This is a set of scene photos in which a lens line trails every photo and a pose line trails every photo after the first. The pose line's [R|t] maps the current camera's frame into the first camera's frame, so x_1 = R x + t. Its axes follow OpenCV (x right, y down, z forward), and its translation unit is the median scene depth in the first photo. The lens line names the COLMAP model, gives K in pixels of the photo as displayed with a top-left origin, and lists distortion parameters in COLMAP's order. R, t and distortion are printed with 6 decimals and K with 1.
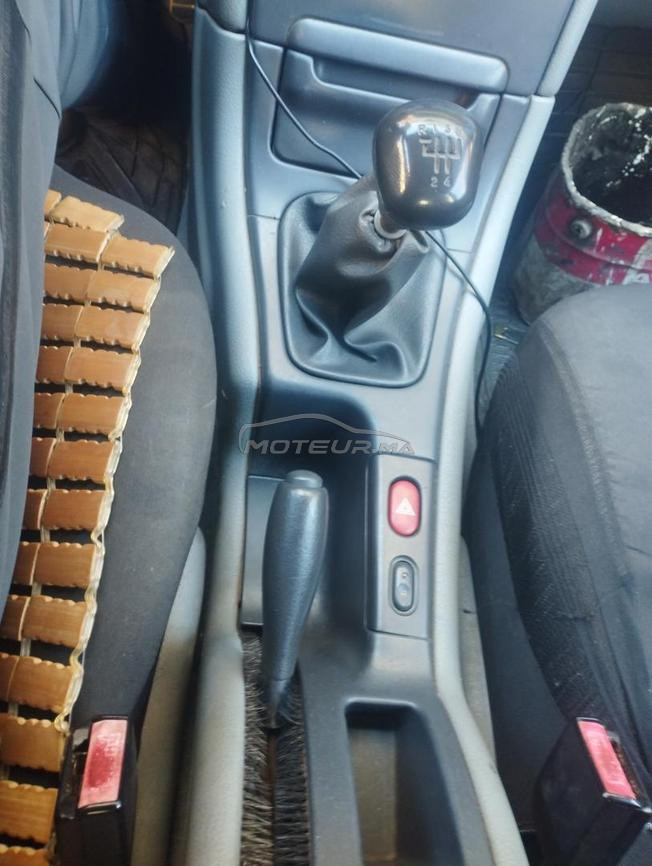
lens RADIAL K [[694.8, 0, 326.0], [0, 694.8, 433.0], [0, 0, 1]] dist [0.106706, -0.160577]
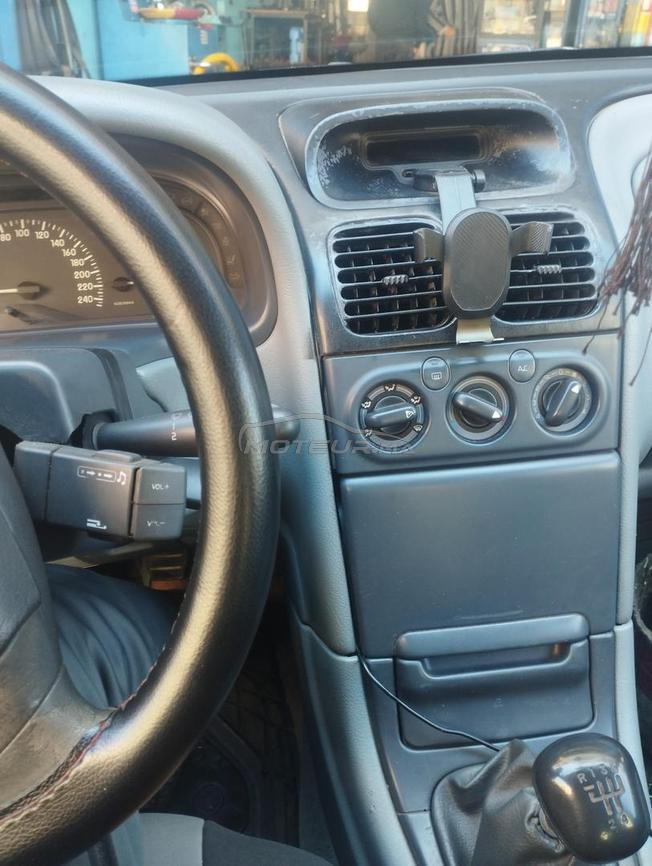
lens RADIAL K [[694.8, 0, 326.0], [0, 694.8, 433.0], [0, 0, 1]] dist [0.106706, -0.160577]
pose [[0.959989, -0.279631, 0.015067, -0.078360], [0.249222, 0.828580, -0.501341, -0.301662], [0.127706, 0.485037, 0.865118, -0.177769]]
